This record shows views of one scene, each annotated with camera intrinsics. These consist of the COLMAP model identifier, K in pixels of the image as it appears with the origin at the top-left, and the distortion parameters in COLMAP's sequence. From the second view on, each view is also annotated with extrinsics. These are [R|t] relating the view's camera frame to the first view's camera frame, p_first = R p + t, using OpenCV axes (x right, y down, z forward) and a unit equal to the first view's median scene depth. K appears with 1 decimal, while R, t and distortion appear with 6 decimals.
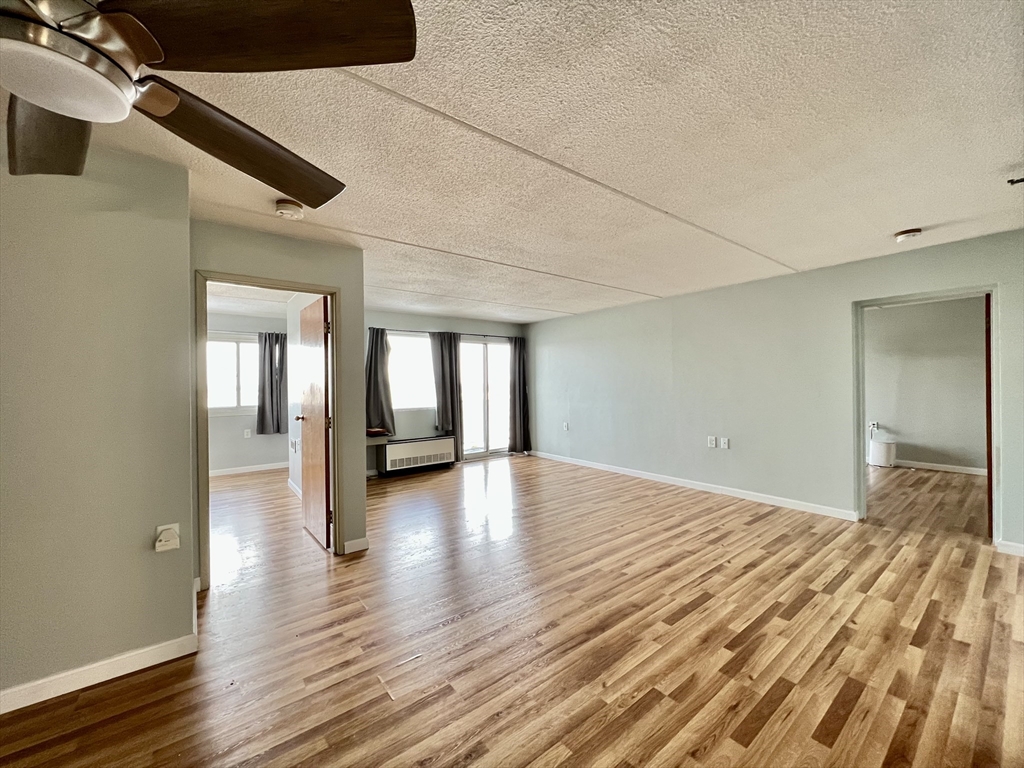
lens RADIAL K [[407.6, 0, 510.5], [0, 407.6, 382.1], [0, 0, 1]] dist [-0.003370, -0.000360]
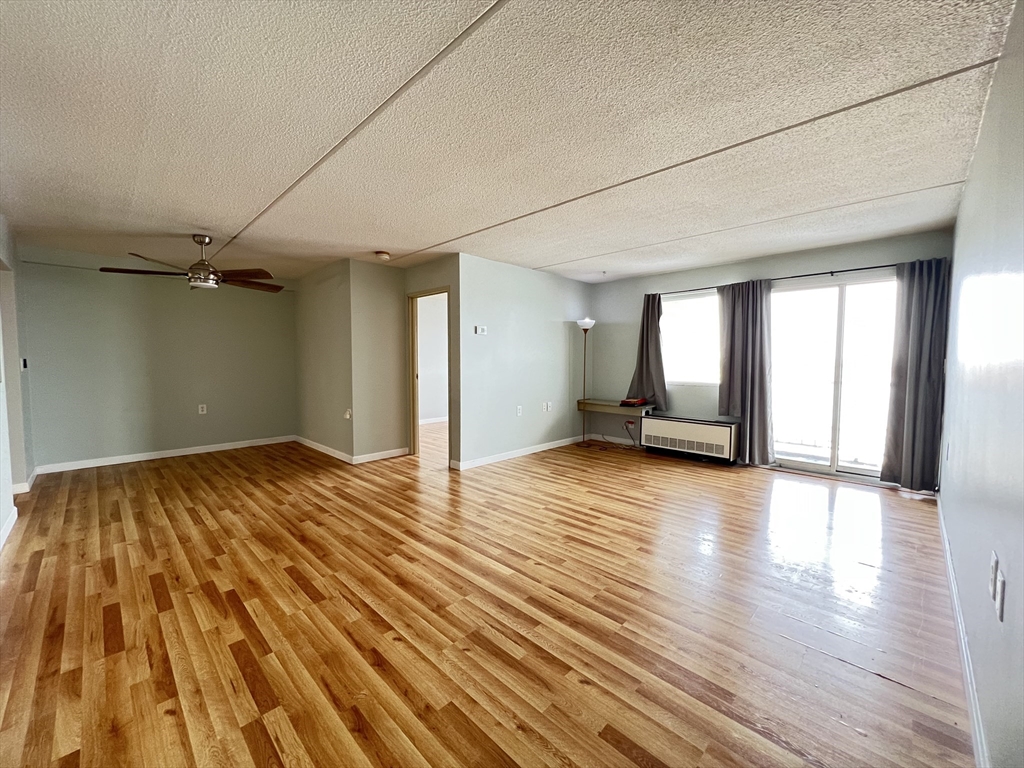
lens RADIAL K [[407.6, 0, 509.5], [0, 407.6, 381.5], [0, 0, 1]] dist [-0.003370, -0.000360]
pose [[0.136864, 0.065274, -0.988437, 1.219203], [-0.002618, 0.997847, 0.065533, 0.015818], [0.990586, -0.006382, 0.136741, 1.159521]]
